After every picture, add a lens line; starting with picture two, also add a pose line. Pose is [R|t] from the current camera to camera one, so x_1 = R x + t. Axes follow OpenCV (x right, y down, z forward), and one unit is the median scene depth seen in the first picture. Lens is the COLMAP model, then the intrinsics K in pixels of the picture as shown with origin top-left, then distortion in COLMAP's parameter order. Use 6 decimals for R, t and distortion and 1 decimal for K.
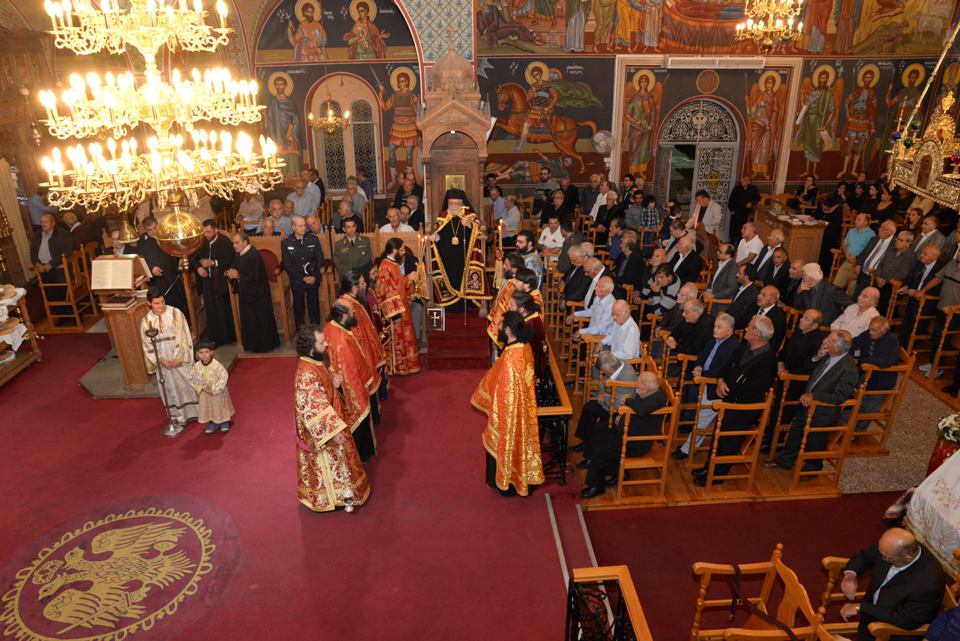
lens RADIAL K [[655.4, 0, 478.7], [0, 655.4, 326.9], [0, 0, 1]] dist [-0.126044, 0.089953]
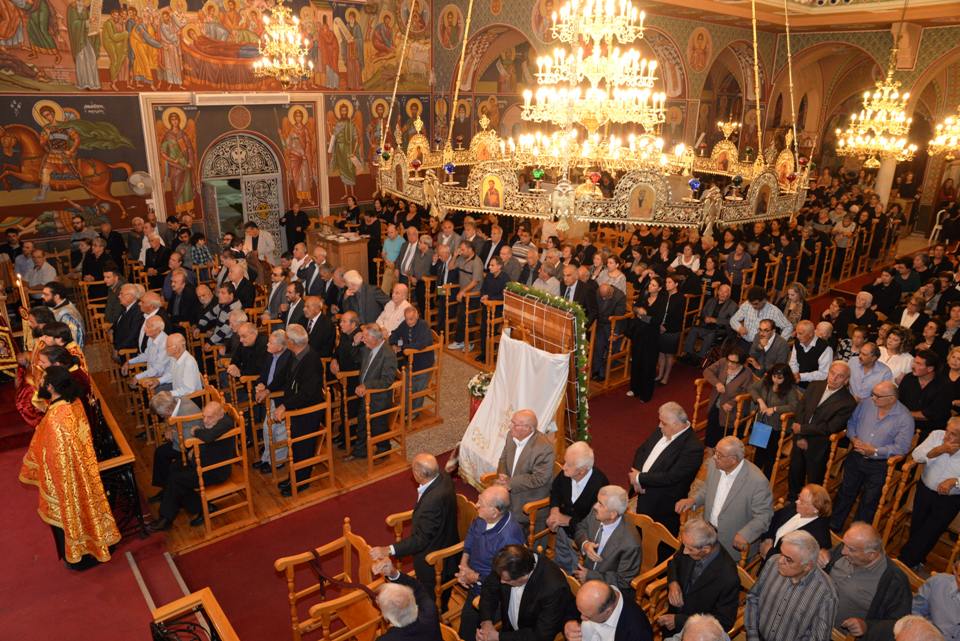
lens RADIAL K [[655.4, 0, 471.3], [0, 655.4, 327.1], [0, 0, 1]] dist [-0.126044, 0.089953]
pose [[0.807816, -0.177518, 0.562067, 0.032181], [0.208400, 0.977999, 0.009365, 0.021983], [-0.551364, 0.109569, 0.827038, -0.033880]]
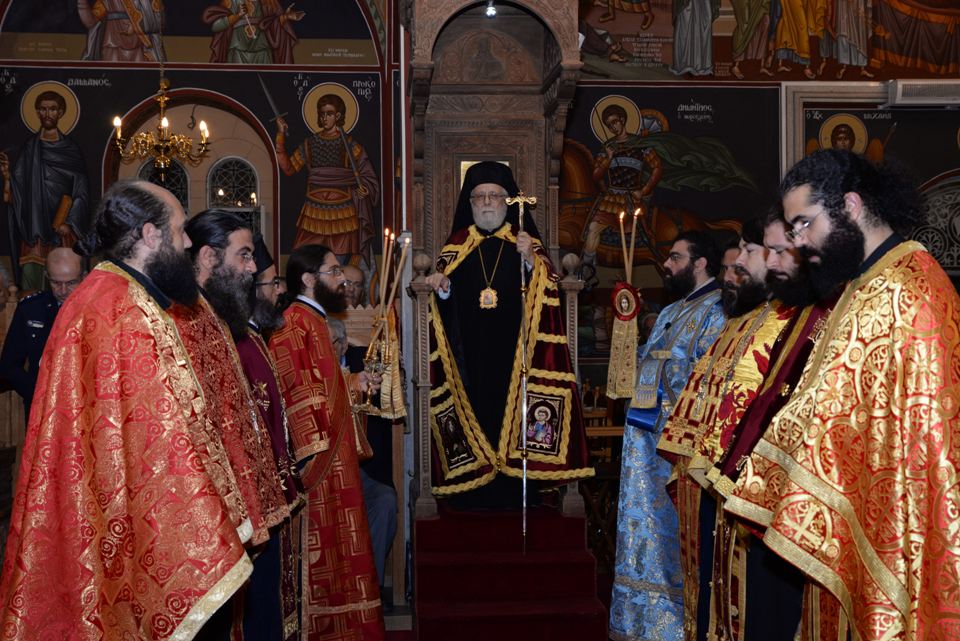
lens RADIAL K [[1253.9, 0, 486.0], [0, 1253.9, 320.0], [0, 0, 1]] dist [0.079476, 0.000000]
pose [[0.999010, 0.001935, 0.044441, -0.063137], [0.015638, 0.920007, -0.391590, 0.141217], [-0.041644, 0.391897, 0.919066, 0.316653]]
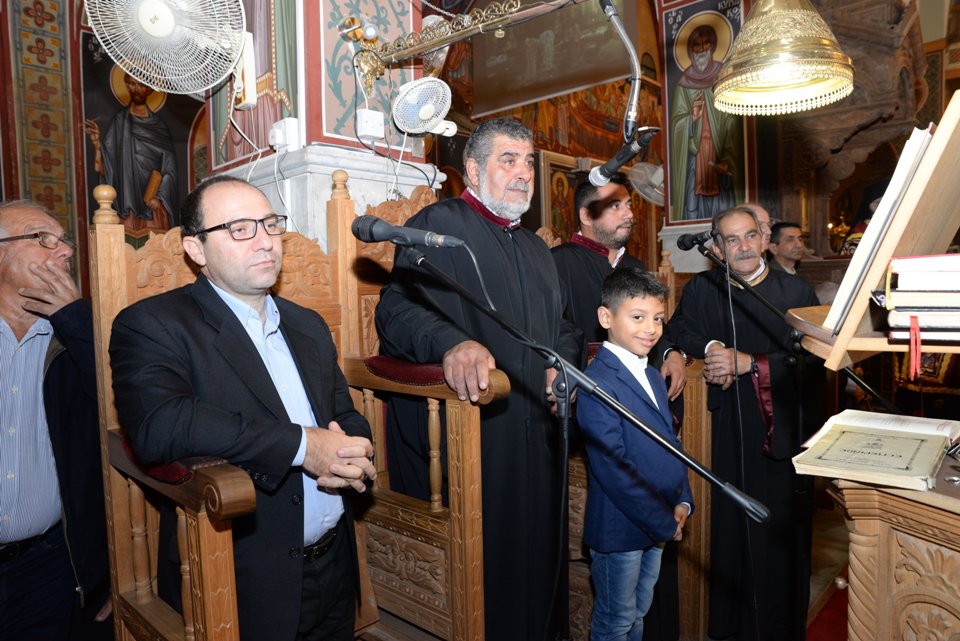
lens RADIAL K [[655.4, 0, 482.7], [0, 655.4, 316.7], [0, 0, 1]] dist [-0.126044, 0.089953]
pose [[0.715398, -0.034747, 0.697853, -0.610216], [0.276411, 0.931362, -0.236987, -0.071407], [-0.641719, 0.362434, 0.675898, 0.808430]]
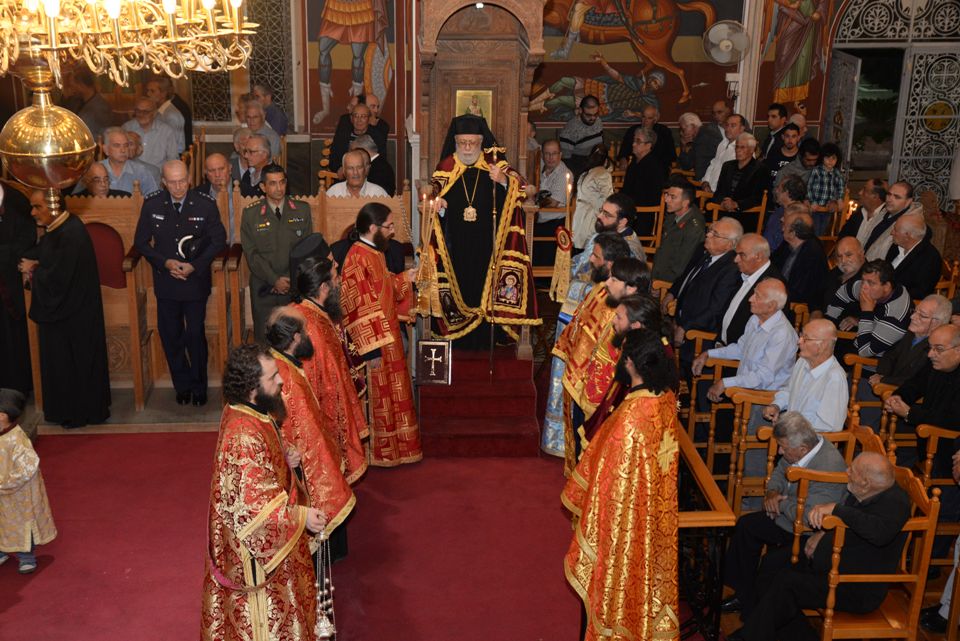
lens RADIAL K [[1284.1, 0, 469.7], [0, 1284.1, 323.5], [0, 0, 1]] dist [0.058725, 0.000000]
pose [[0.999456, 0.015320, 0.029195, -0.062062], [-0.013125, 0.997176, -0.073941, 0.030407], [-0.030245, 0.073518, 0.996835, -0.024597]]
